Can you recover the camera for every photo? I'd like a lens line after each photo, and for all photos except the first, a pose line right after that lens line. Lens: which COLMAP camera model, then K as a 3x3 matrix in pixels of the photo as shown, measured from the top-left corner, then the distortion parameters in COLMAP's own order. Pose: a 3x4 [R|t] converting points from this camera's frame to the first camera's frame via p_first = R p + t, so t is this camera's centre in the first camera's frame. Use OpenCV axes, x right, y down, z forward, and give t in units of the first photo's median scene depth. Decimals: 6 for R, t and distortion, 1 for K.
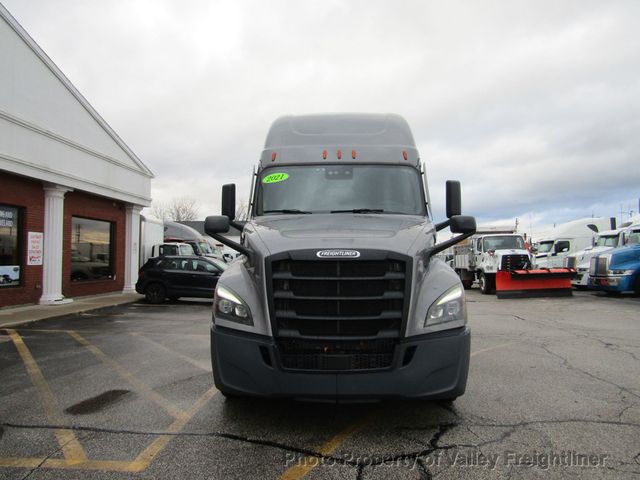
lens RADIAL K [[452.0, 0, 315.7], [0, 452.0, 240.6], [0, 0, 1]] dist [-0.022436, -0.000504]
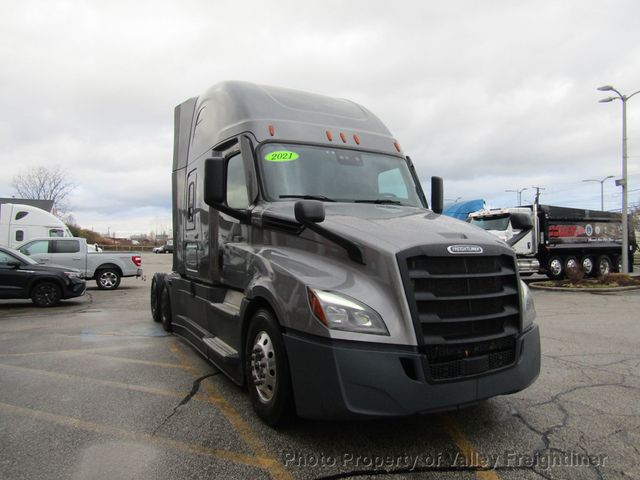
lens RADIAL K [[452.0, 0, 319.1], [0, 452.0, 237.2], [0, 0, 1]] dist [-0.022436, -0.000504]
pose [[0.863045, 0.015407, 0.504893, -0.680303], [-0.025436, 0.999592, 0.012977, -0.000539], [-0.504487, -0.024042, 0.863085, 0.349316]]
